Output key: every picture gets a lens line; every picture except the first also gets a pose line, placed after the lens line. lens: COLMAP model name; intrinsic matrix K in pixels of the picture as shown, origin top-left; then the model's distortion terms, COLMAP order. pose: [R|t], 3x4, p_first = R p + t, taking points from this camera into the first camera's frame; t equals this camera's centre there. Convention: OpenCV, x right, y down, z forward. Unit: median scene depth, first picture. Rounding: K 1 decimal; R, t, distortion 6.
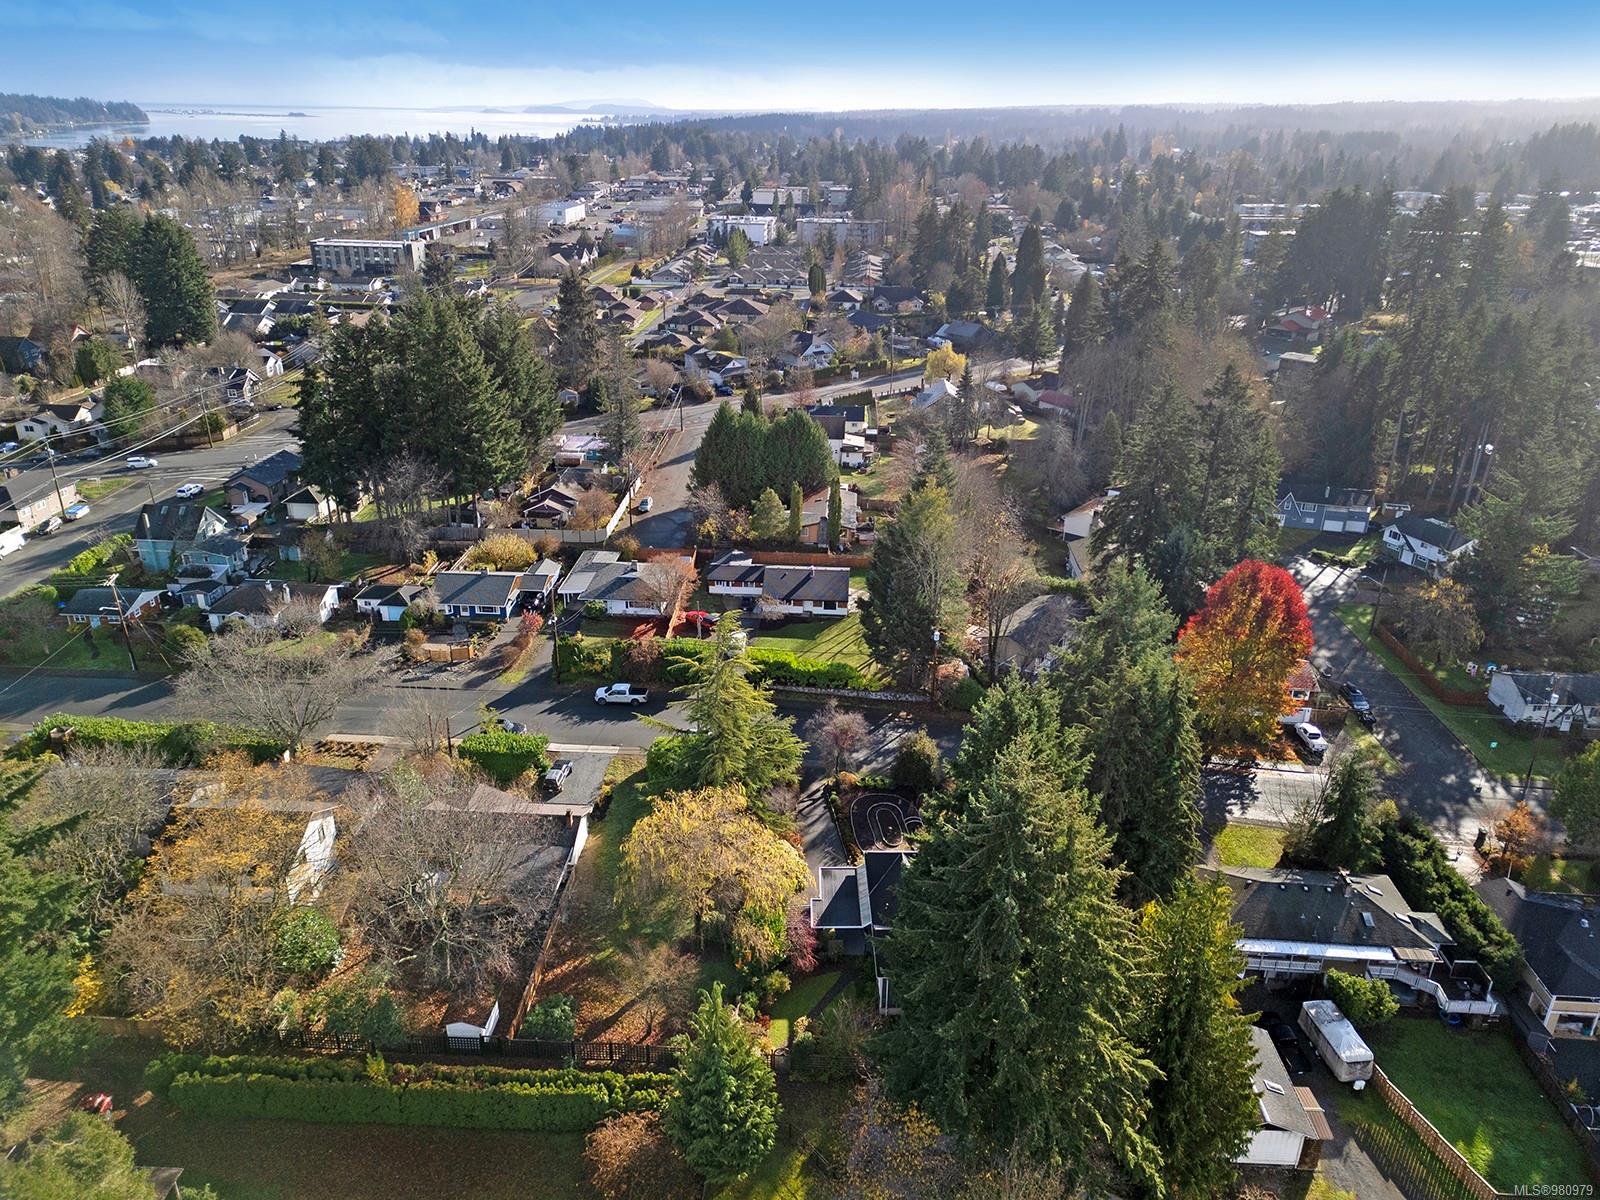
lens RADIAL K [[1110.6, 0, 795.5], [0, 1110.6, 602.2], [0, 0, 1]] dist [0.006467, -0.007953]
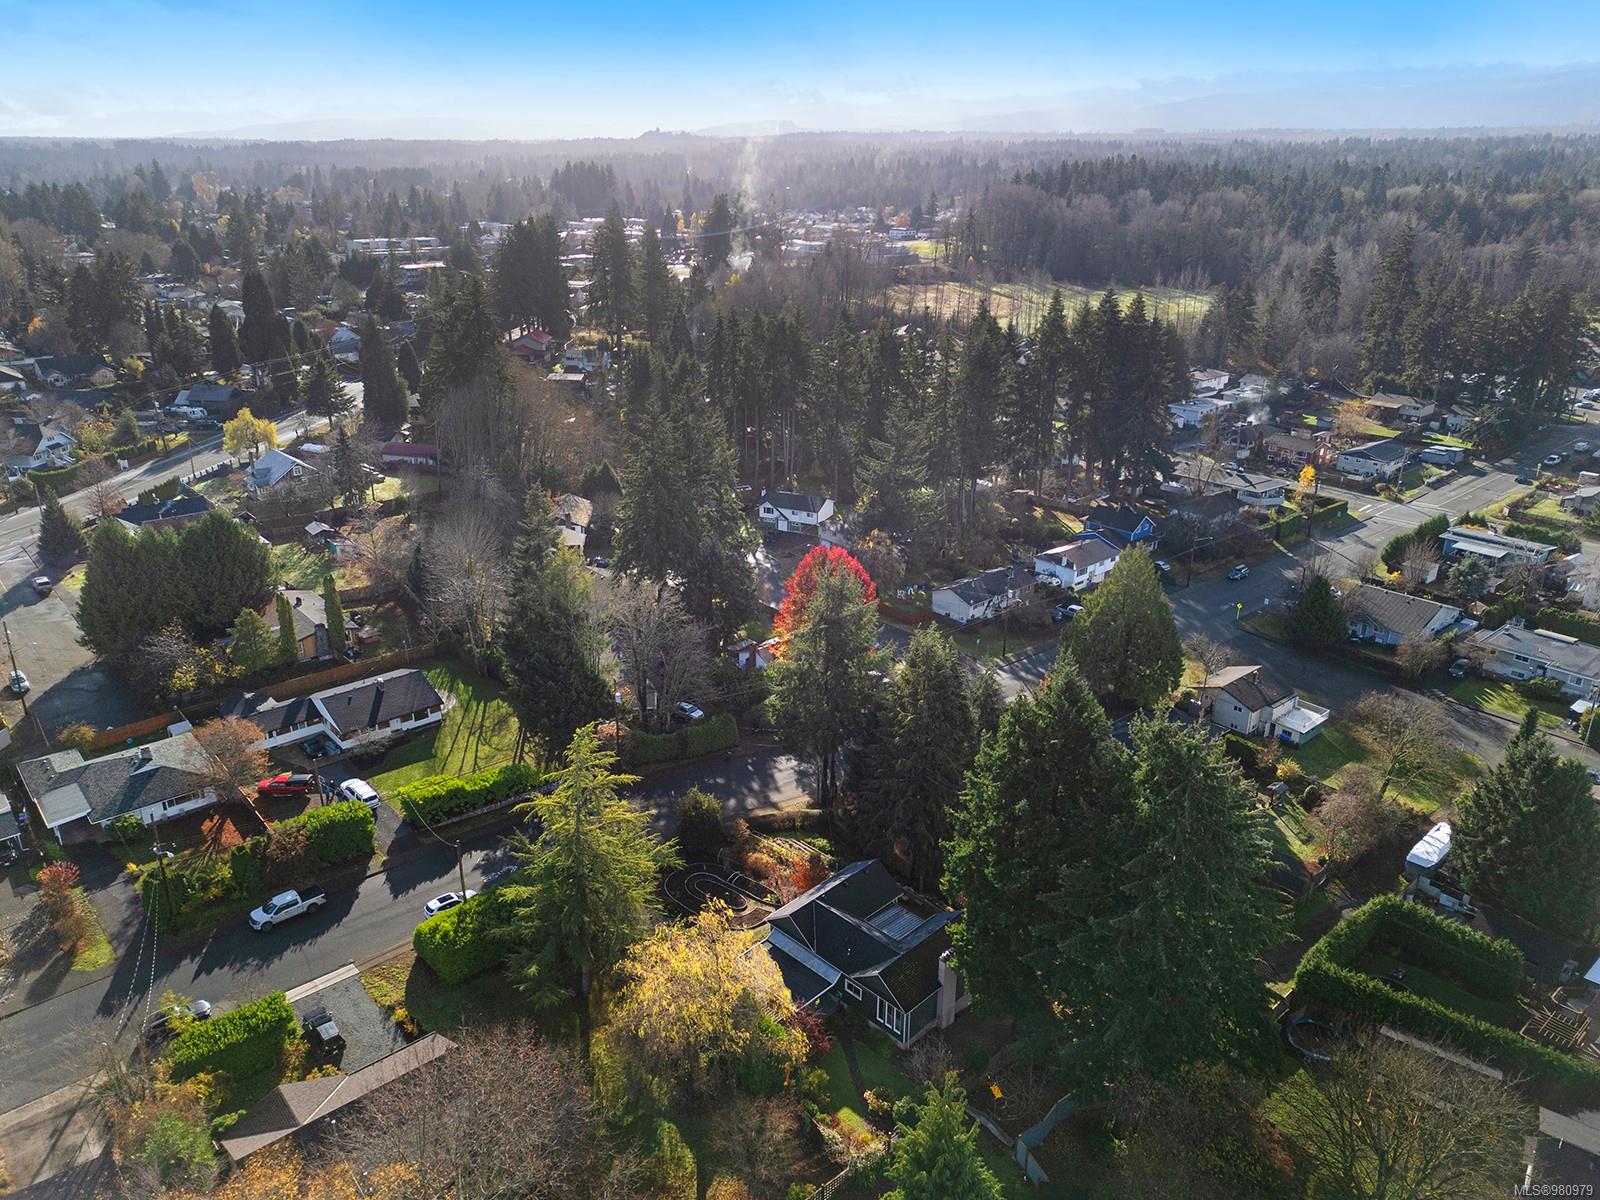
lens RADIAL K [[1110.6, 0, 797.4], [0, 1110.6, 597.9], [0, 0, 1]] dist [0.006467, -0.007953]
pose [[0.702954, -0.257133, 0.663128, -0.310082], [0.277942, 0.957534, 0.076656, -0.068549], [-0.654679, 0.130426, 0.744570, 0.156379]]
